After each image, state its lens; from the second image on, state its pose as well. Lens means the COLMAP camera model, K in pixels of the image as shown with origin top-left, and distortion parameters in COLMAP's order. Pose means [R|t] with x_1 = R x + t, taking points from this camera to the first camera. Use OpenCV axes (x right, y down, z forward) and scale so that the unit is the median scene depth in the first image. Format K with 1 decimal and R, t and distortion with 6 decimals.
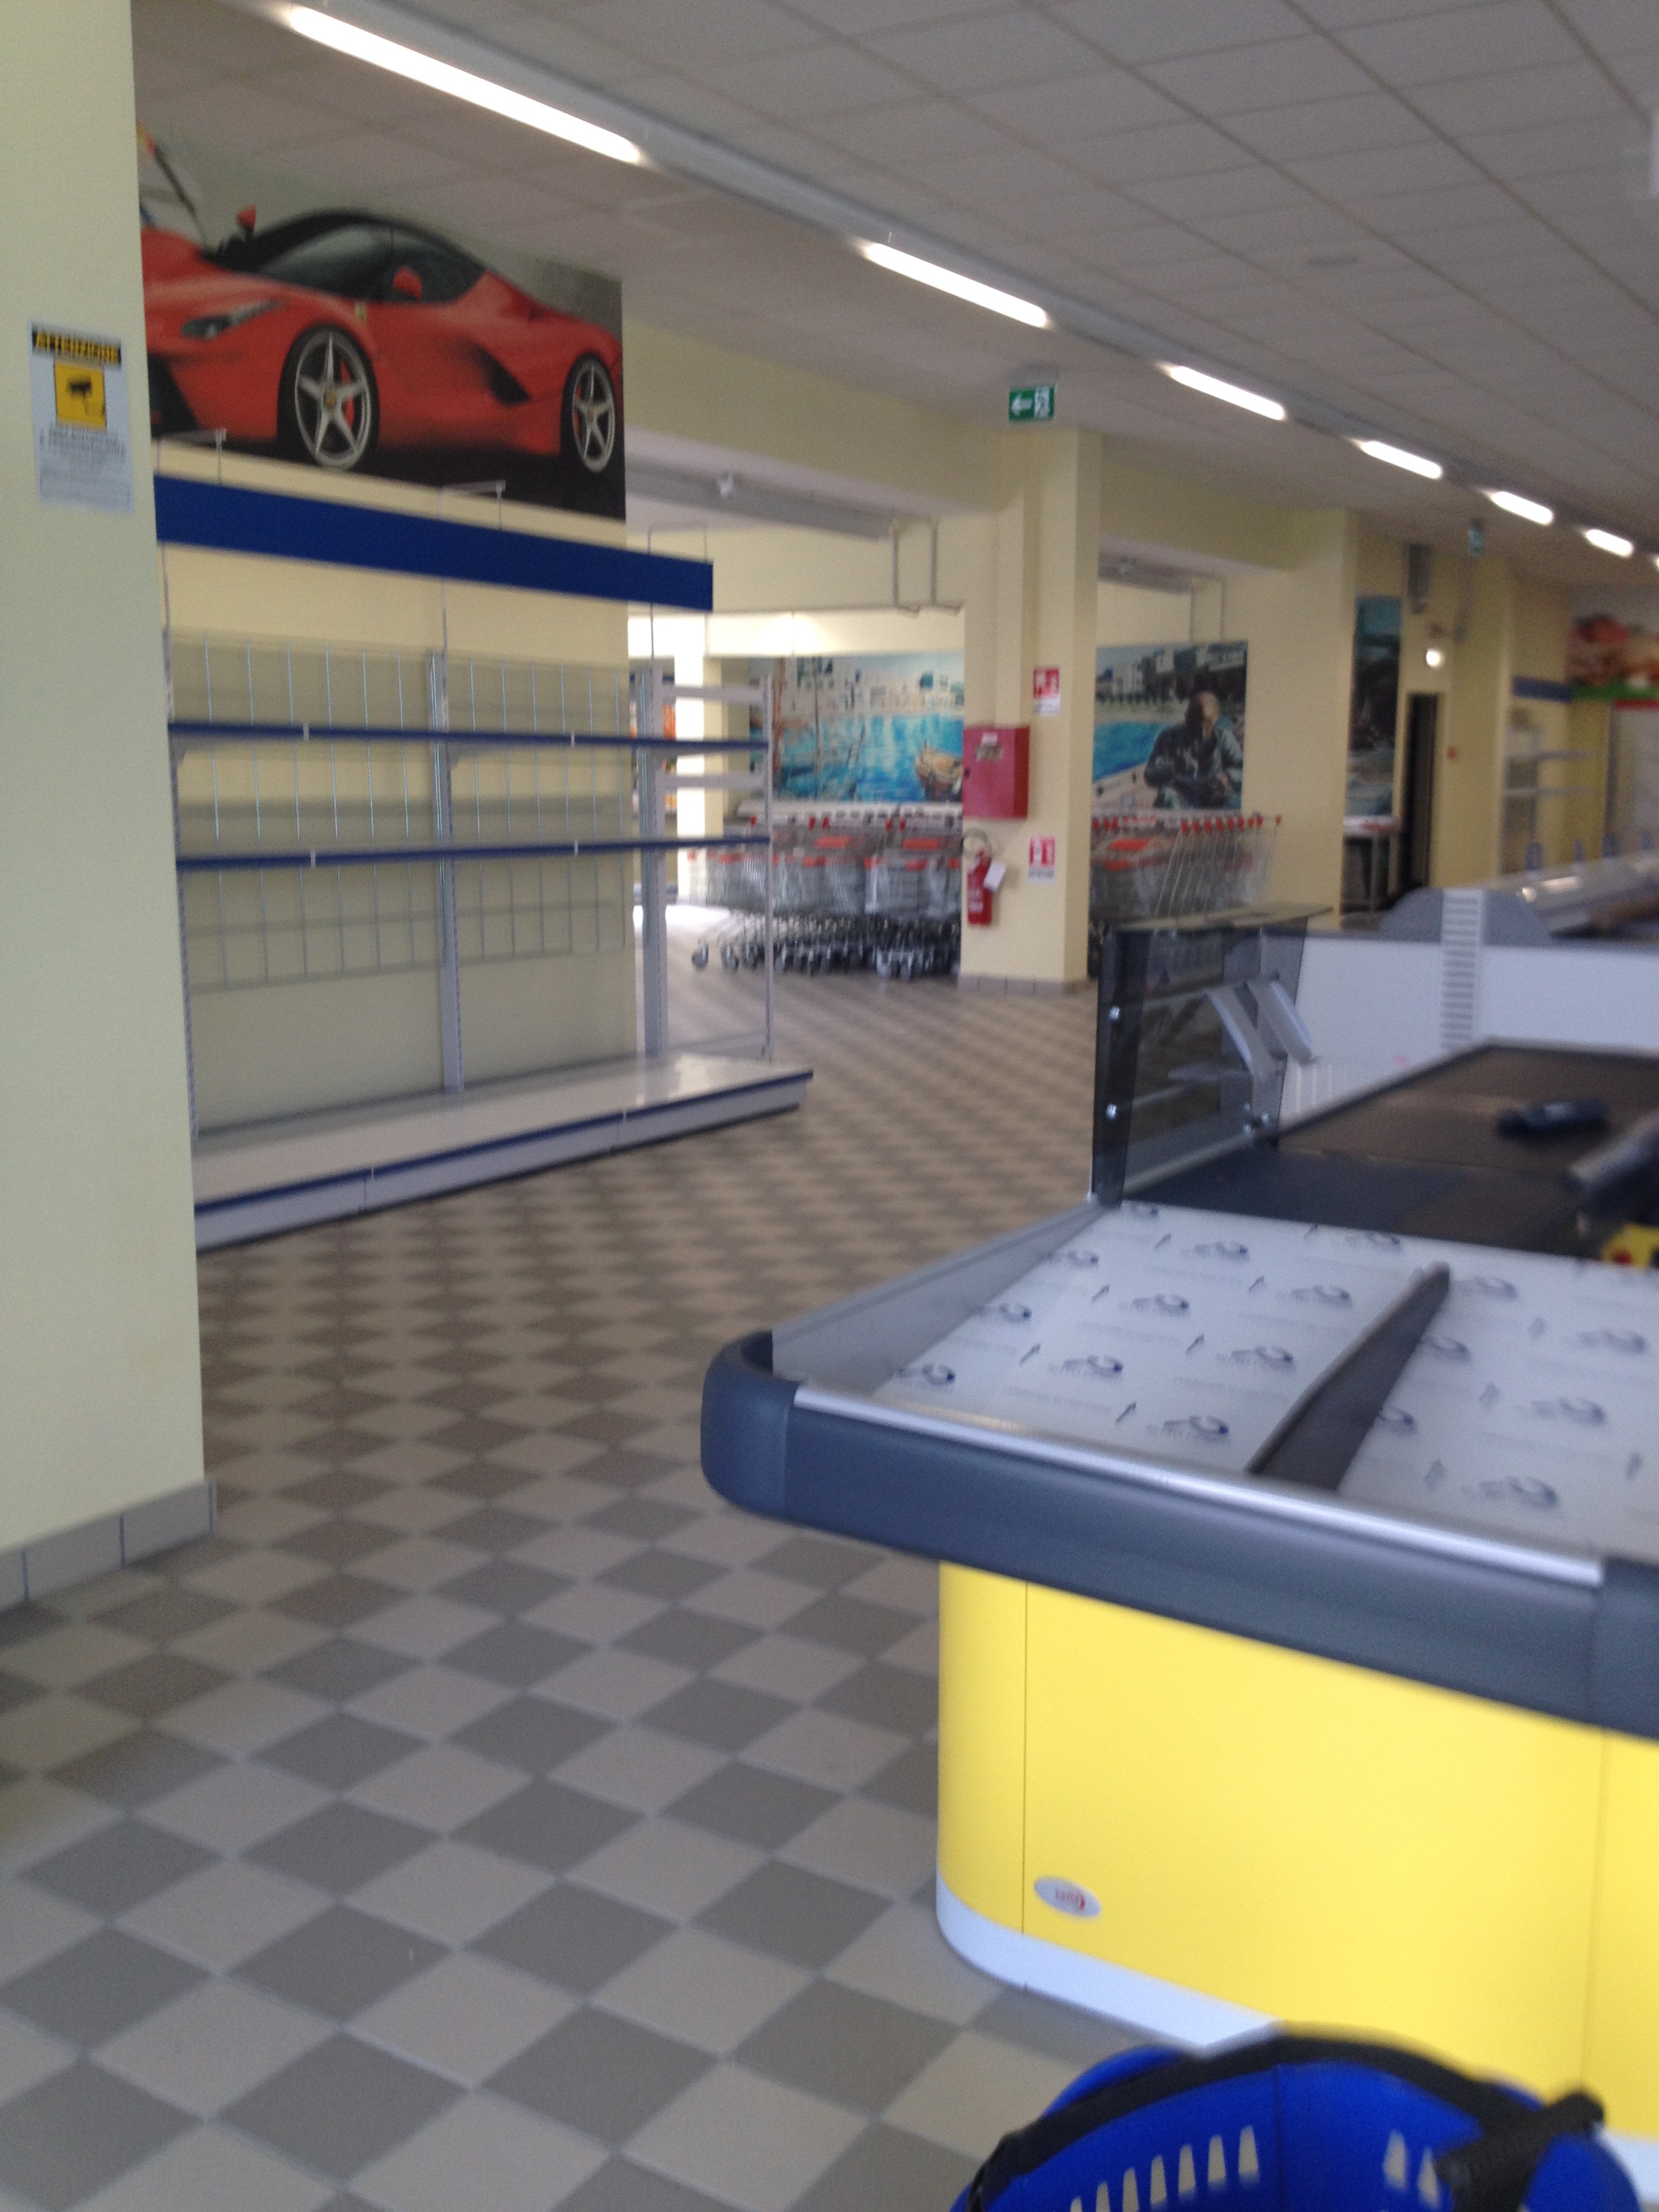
lens RADIAL K [[2075.9, 0, 826.5], [0, 2075.9, 1157.7], [0, 0, 1]] dist [-0.003600, -0.015575]
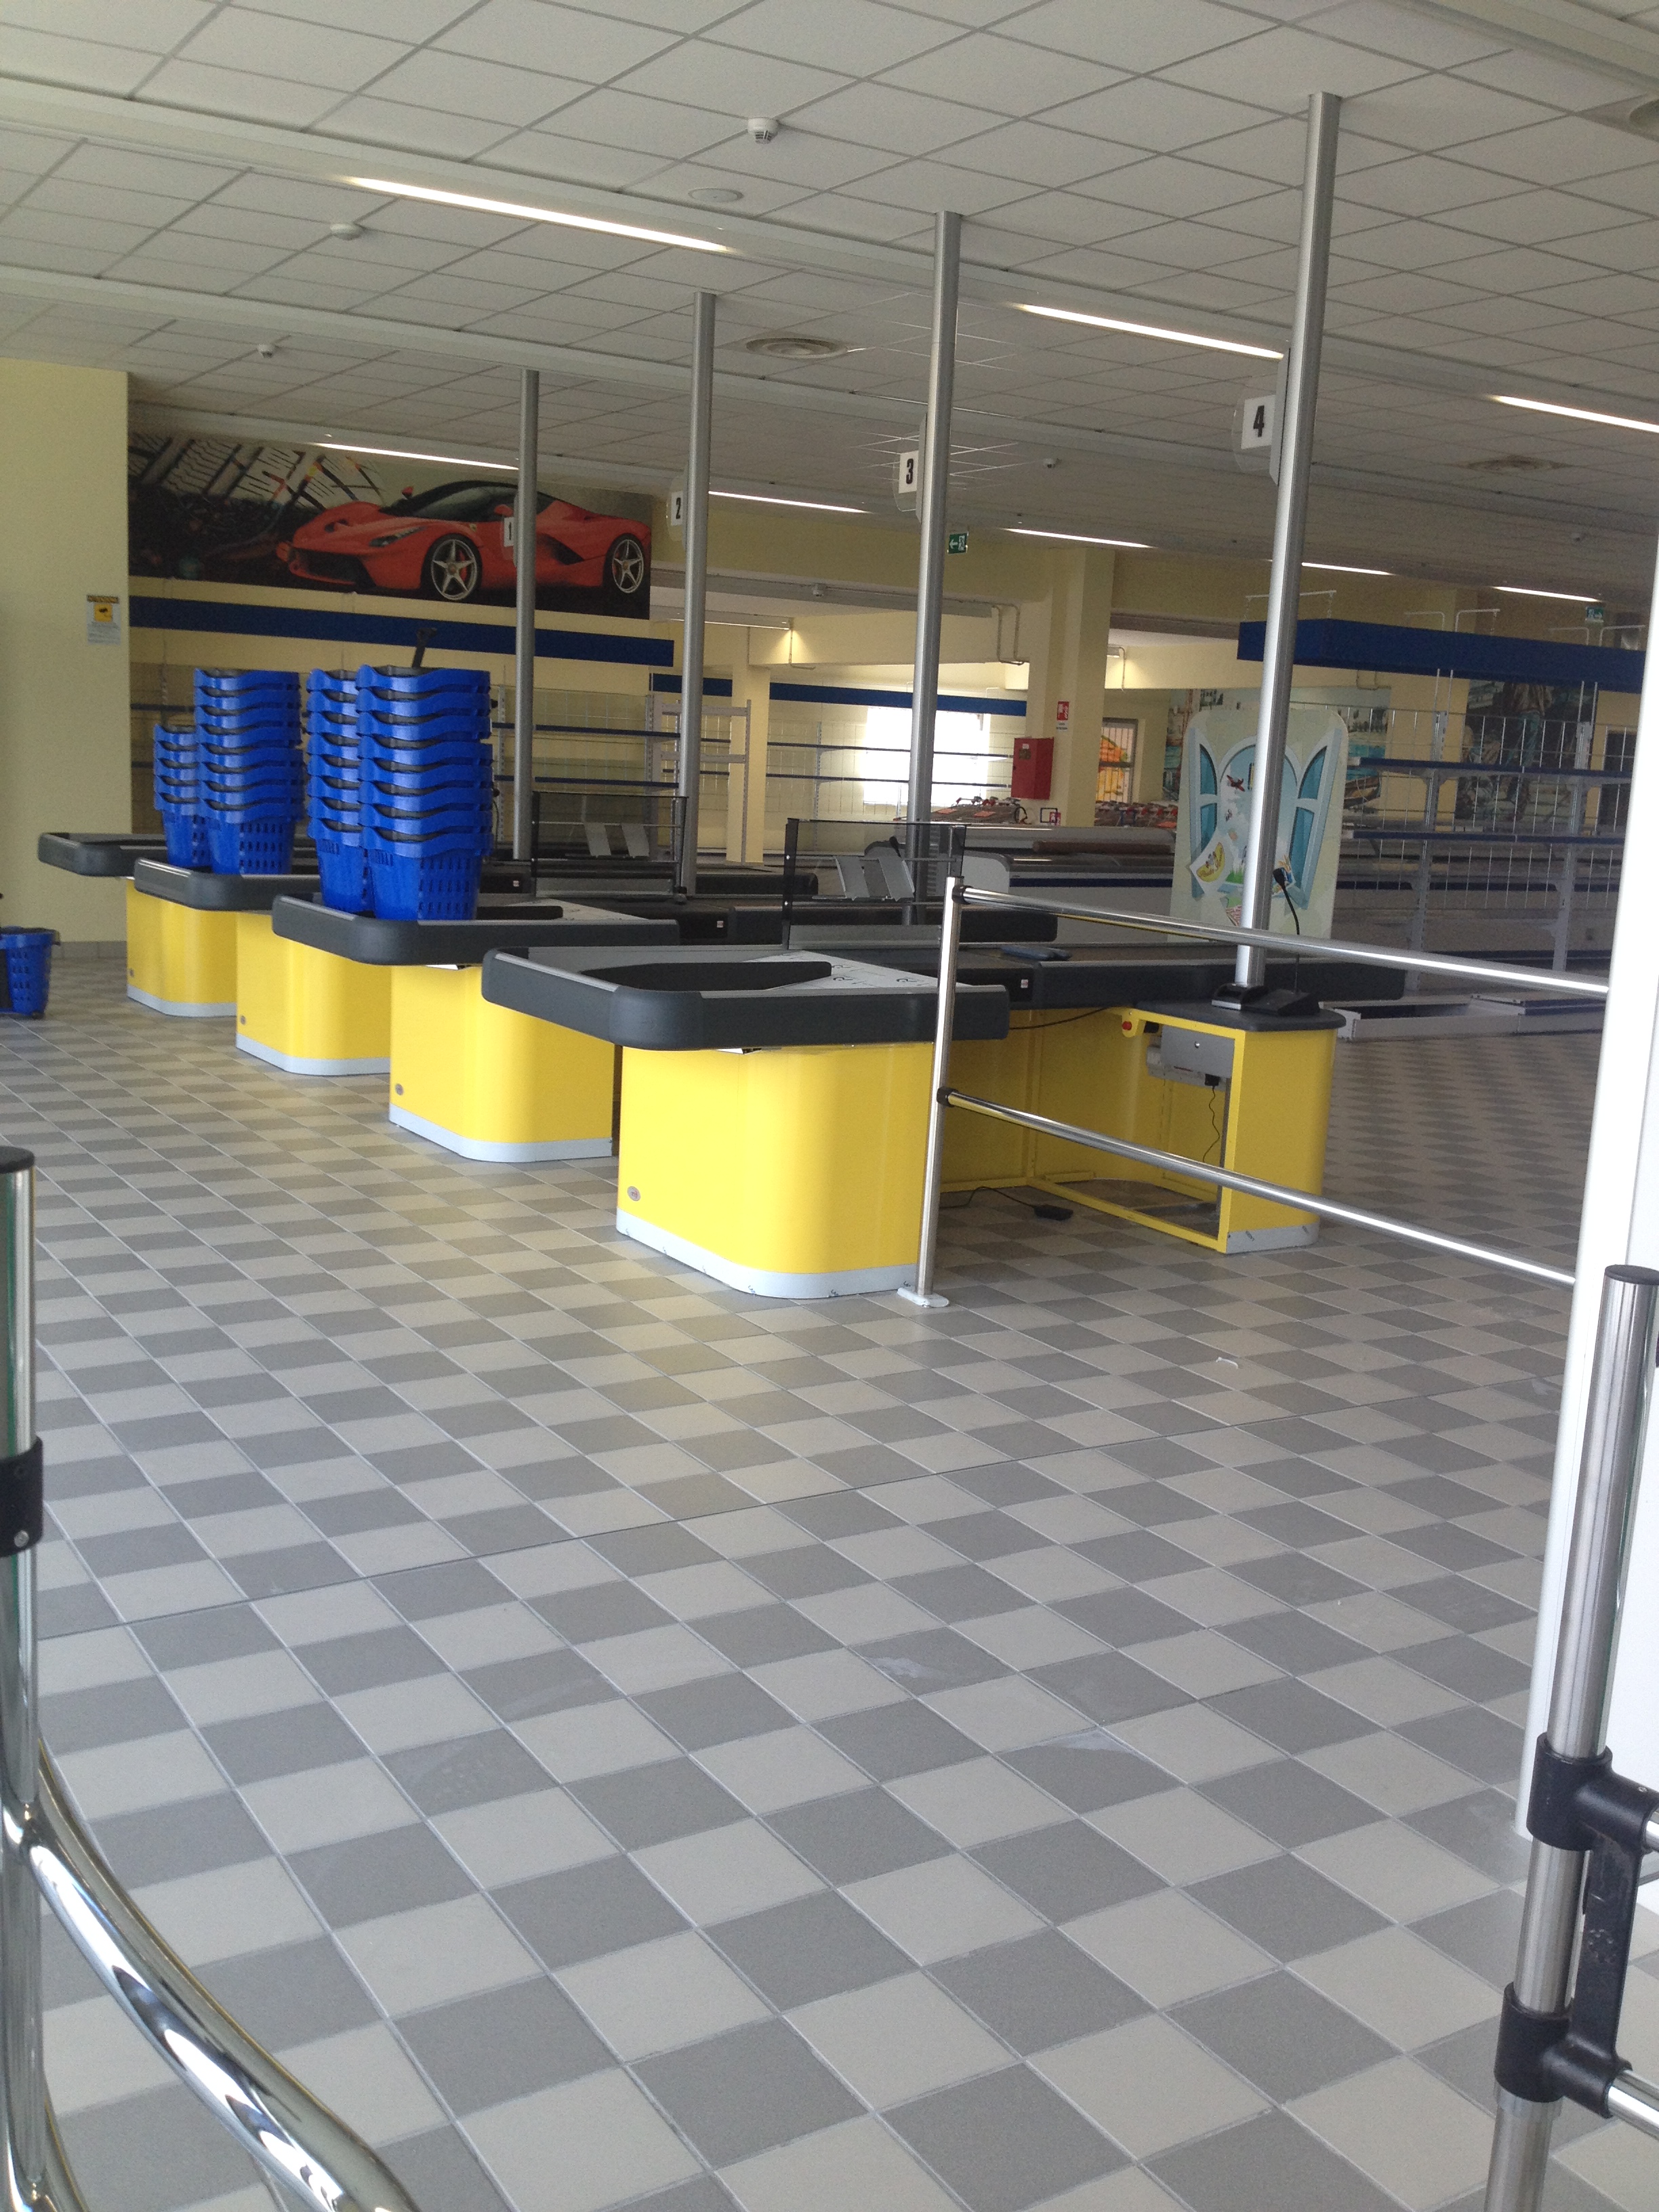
lens RADIAL K [[2075.9, 0, 826.5], [0, 2075.9, 1157.7], [0, 0, 1]] dist [-0.003600, -0.015575]
pose [[0.893389, 0.116256, -0.433983, 0.992148], [-0.120705, 0.992536, 0.017401, 0.138554], [0.432767, 0.036839, 0.900753, -0.664884]]
